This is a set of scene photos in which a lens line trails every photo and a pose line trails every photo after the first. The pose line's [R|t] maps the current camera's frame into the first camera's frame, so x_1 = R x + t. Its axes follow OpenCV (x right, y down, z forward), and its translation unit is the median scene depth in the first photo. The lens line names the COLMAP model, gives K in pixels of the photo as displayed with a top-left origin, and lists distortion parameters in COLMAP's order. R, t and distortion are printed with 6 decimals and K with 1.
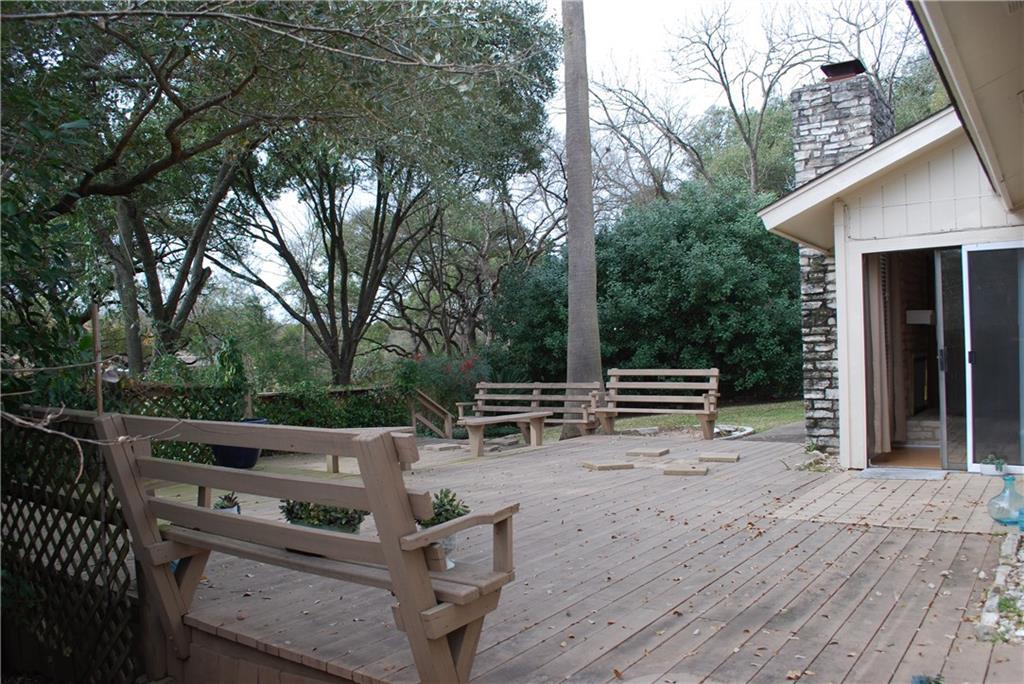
lens RADIAL K [[807.6, 0, 510.0], [0, 807.6, 342.8], [0, 0, 1]] dist [-0.081583, 0.013290]
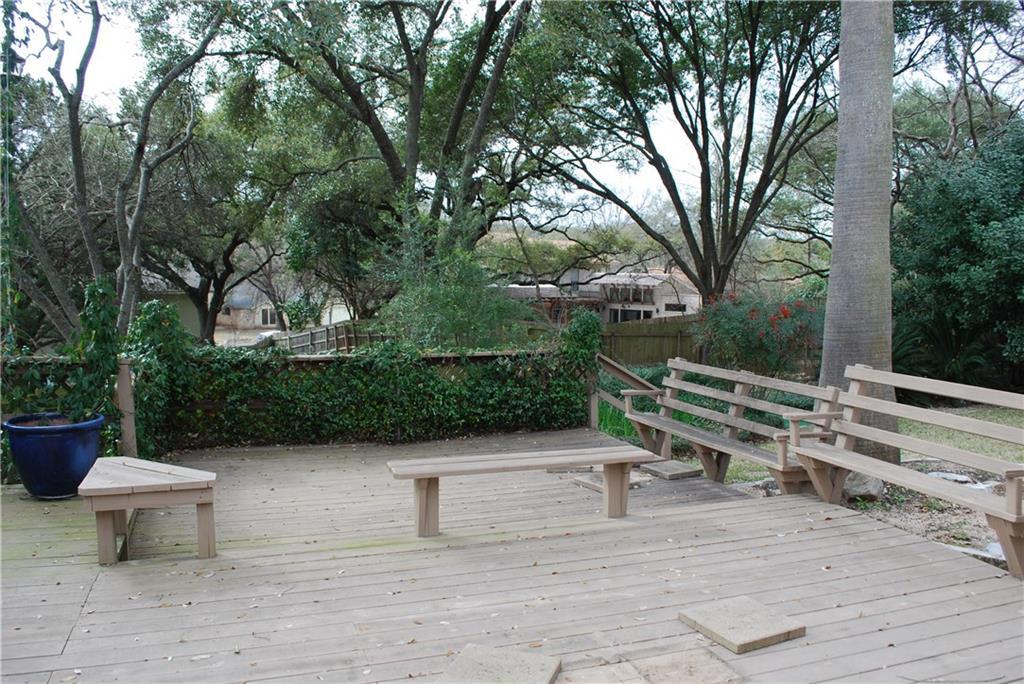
lens RADIAL K [[807.6, 0, 510.0], [0, 807.6, 342.8], [0, 0, 1]] dist [-0.081583, 0.013290]
pose [[0.821341, 0.077095, -0.565204, 0.138300], [-0.016611, 0.993637, 0.111396, -0.018235], [0.570196, -0.082105, 0.817395, 0.310729]]
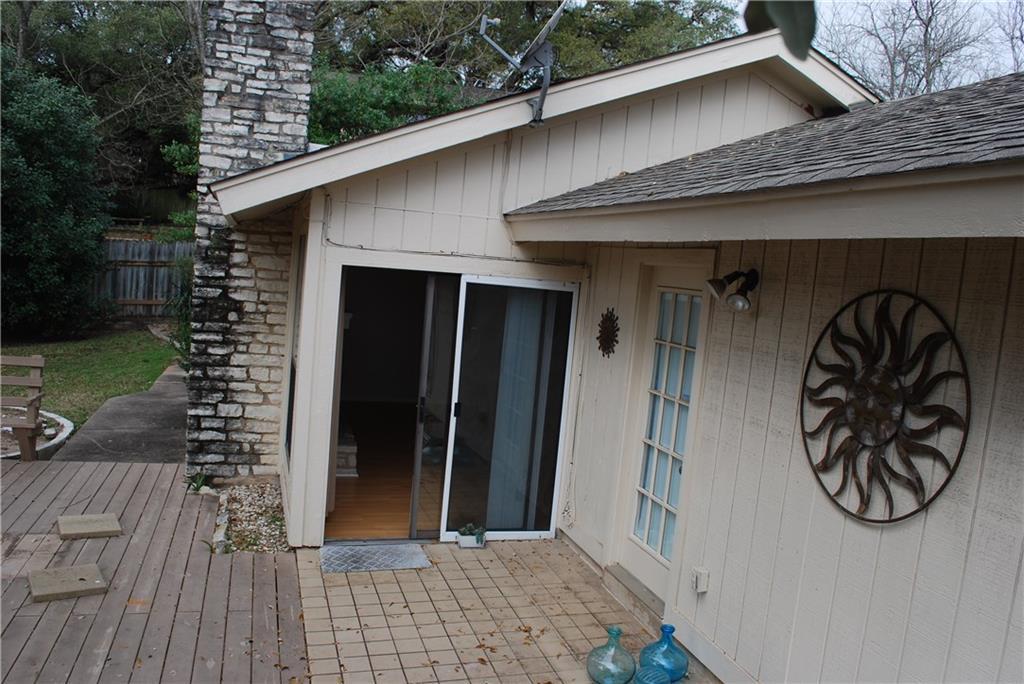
lens RADIAL K [[807.6, 0, 510.0], [0, 807.6, 342.8], [0, 0, 1]] dist [-0.081583, 0.013290]
pose [[0.600774, -0.002458, 0.799415, -0.023035], [-0.109812, 0.990262, 0.085571, -0.046579], [-0.791841, -0.139195, 0.594654, 0.161060]]
